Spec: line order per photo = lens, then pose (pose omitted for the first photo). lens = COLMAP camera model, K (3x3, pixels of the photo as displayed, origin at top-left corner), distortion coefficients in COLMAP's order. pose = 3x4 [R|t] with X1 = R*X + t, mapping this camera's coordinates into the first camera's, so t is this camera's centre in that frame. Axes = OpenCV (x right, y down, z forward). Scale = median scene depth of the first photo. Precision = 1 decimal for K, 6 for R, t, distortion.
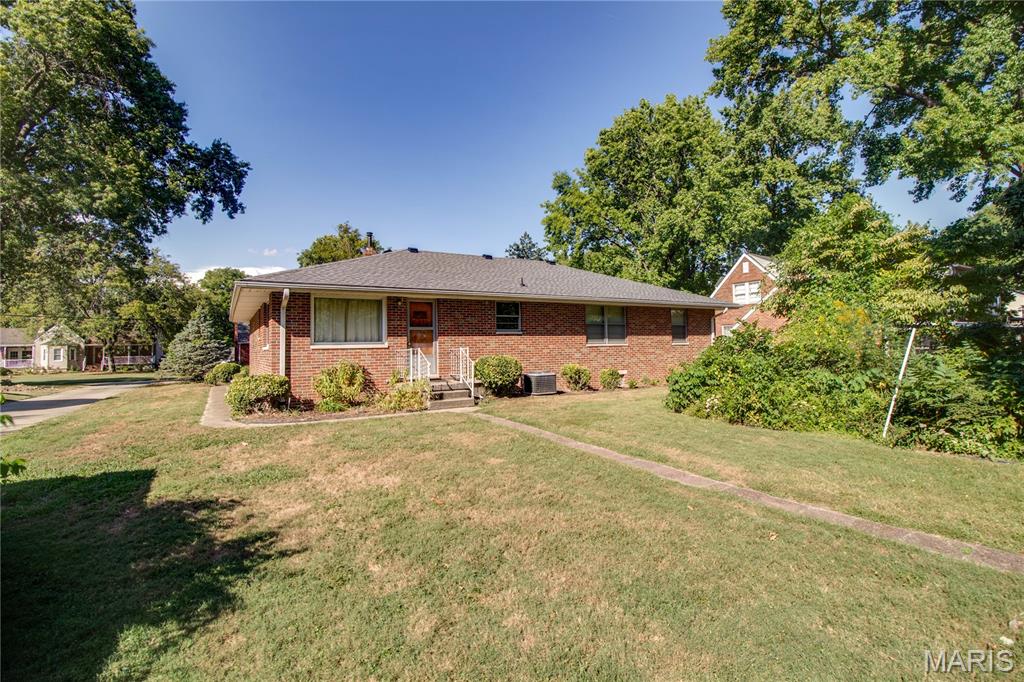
lens RADIAL K [[491.9, 0, 511.8], [0, 491.9, 332.7], [0, 0, 1]] dist [-0.016519, -0.004490]
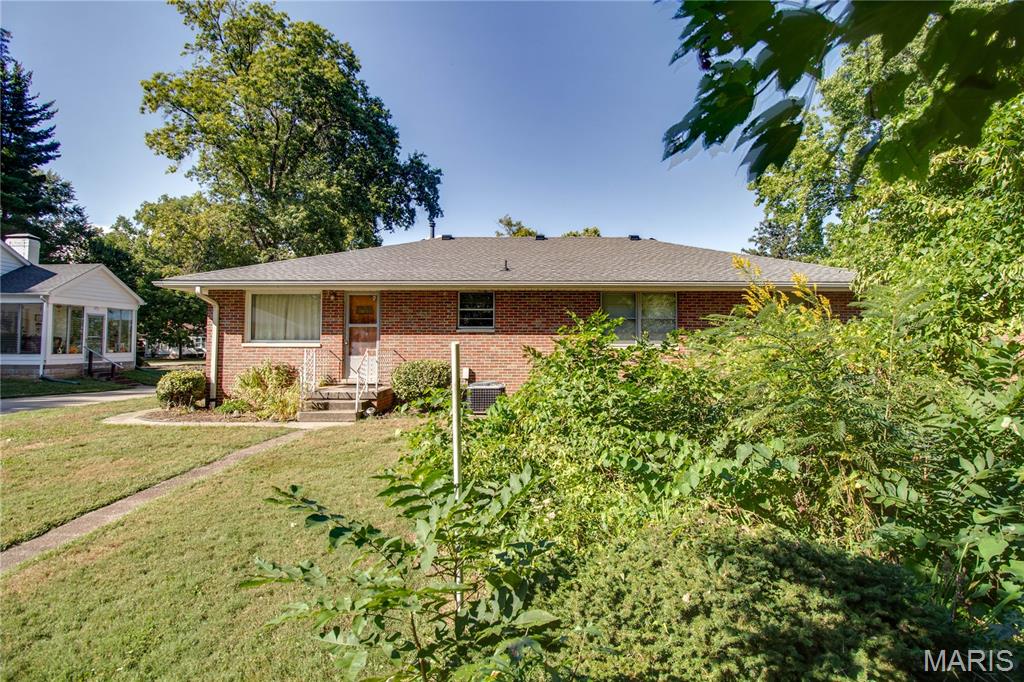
lens RADIAL K [[491.9, 0, 513.8], [0, 491.9, 337.5], [0, 0, 1]] dist [-0.016519, -0.004490]
pose [[0.855029, 0.015369, -0.518352, 0.434919], [-0.001660, 0.999637, 0.026902, -0.009839], [0.518577, -0.022141, 0.854744, 0.335941]]
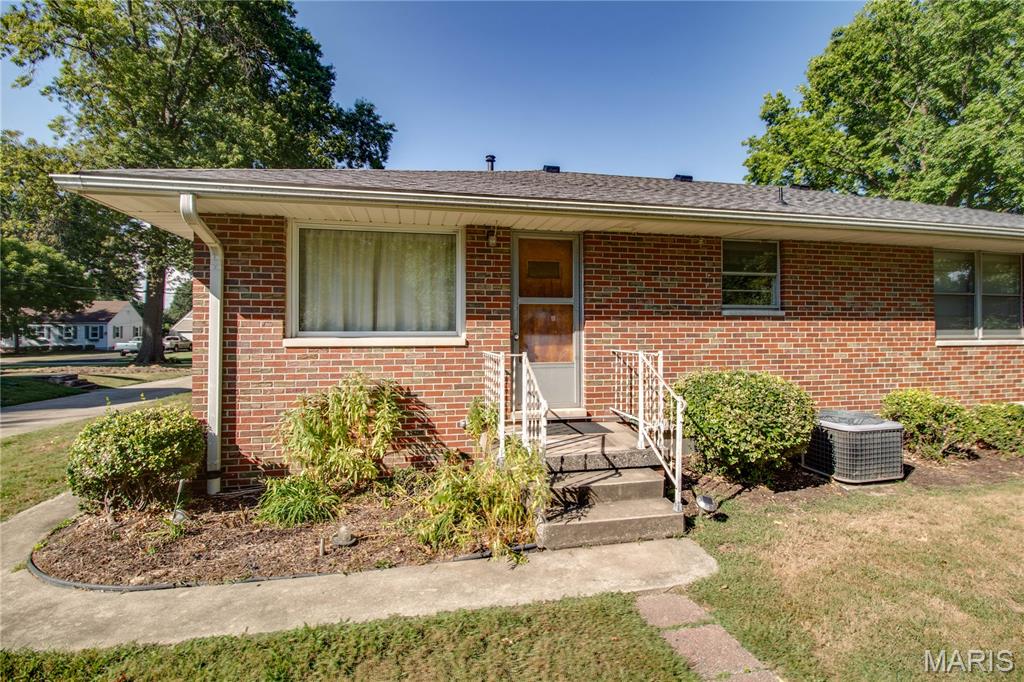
lens RADIAL K [[491.9, 0, 513.7], [0, 491.9, 333.3], [0, 0, 1]] dist [-0.016519, -0.004490]
pose [[0.945193, 0.020181, -0.325888, -0.060404], [-0.006815, 0.999090, 0.042104, 0.001340], [0.326442, -0.037575, 0.944470, 0.503179]]
